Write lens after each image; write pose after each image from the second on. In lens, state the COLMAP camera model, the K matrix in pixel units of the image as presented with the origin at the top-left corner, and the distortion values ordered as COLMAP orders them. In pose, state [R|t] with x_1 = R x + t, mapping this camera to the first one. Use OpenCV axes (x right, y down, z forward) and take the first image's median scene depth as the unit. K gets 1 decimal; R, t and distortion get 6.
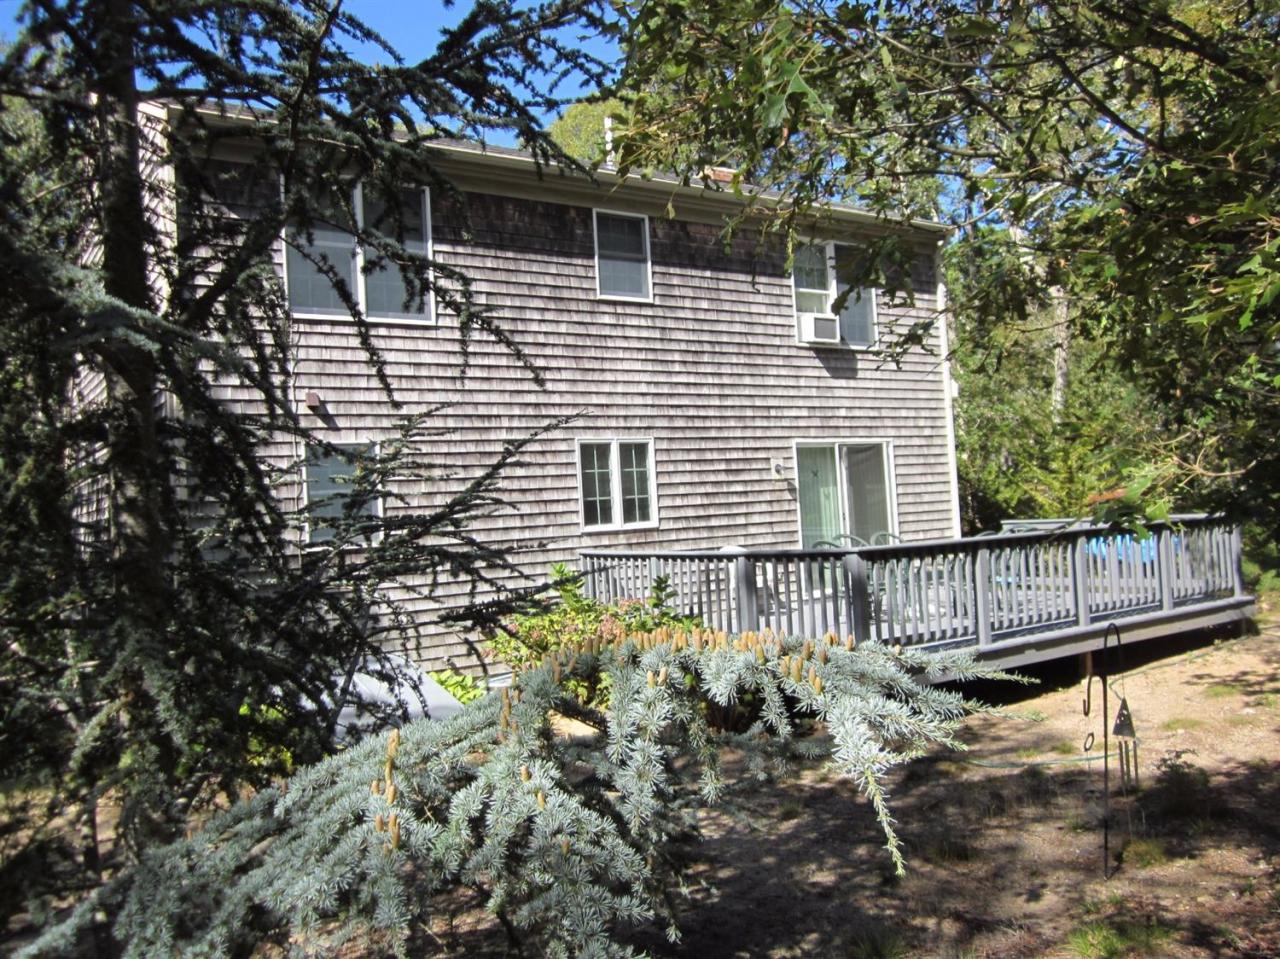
lens RADIAL K [[1045.0, 0, 645.2], [0, 1045.0, 481.5], [0, 0, 1]] dist [-0.033830, 0.004140]
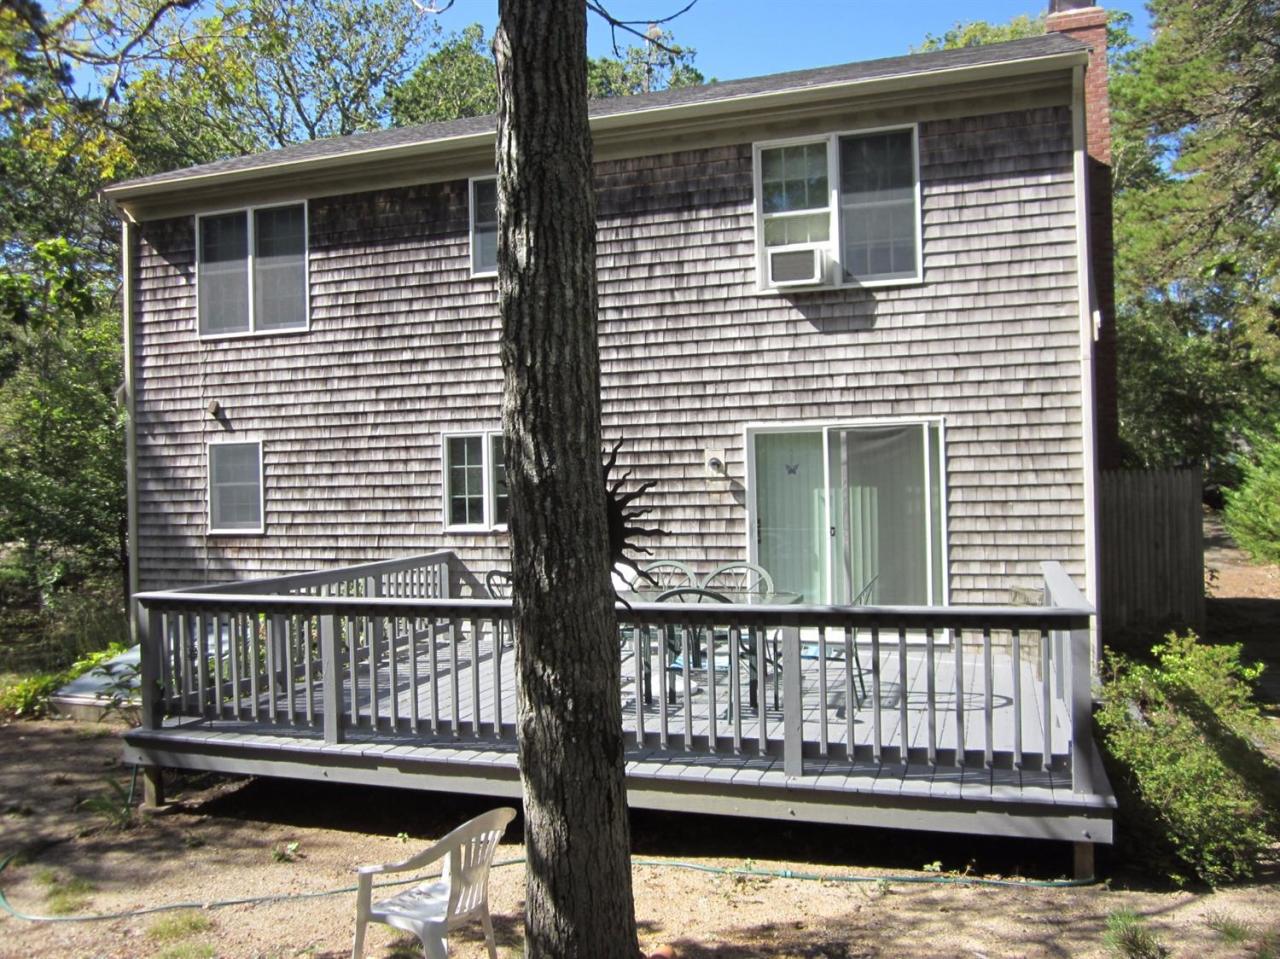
lens RADIAL K [[1045.0, 0, 643.9], [0, 1045.0, 479.2], [0, 0, 1]] dist [-0.033830, 0.004140]
pose [[0.608168, 0.040772, -0.792760, 0.797227], [0.009868, 0.998215, 0.058909, -0.052969], [0.793747, -0.043650, 0.606680, 0.570802]]
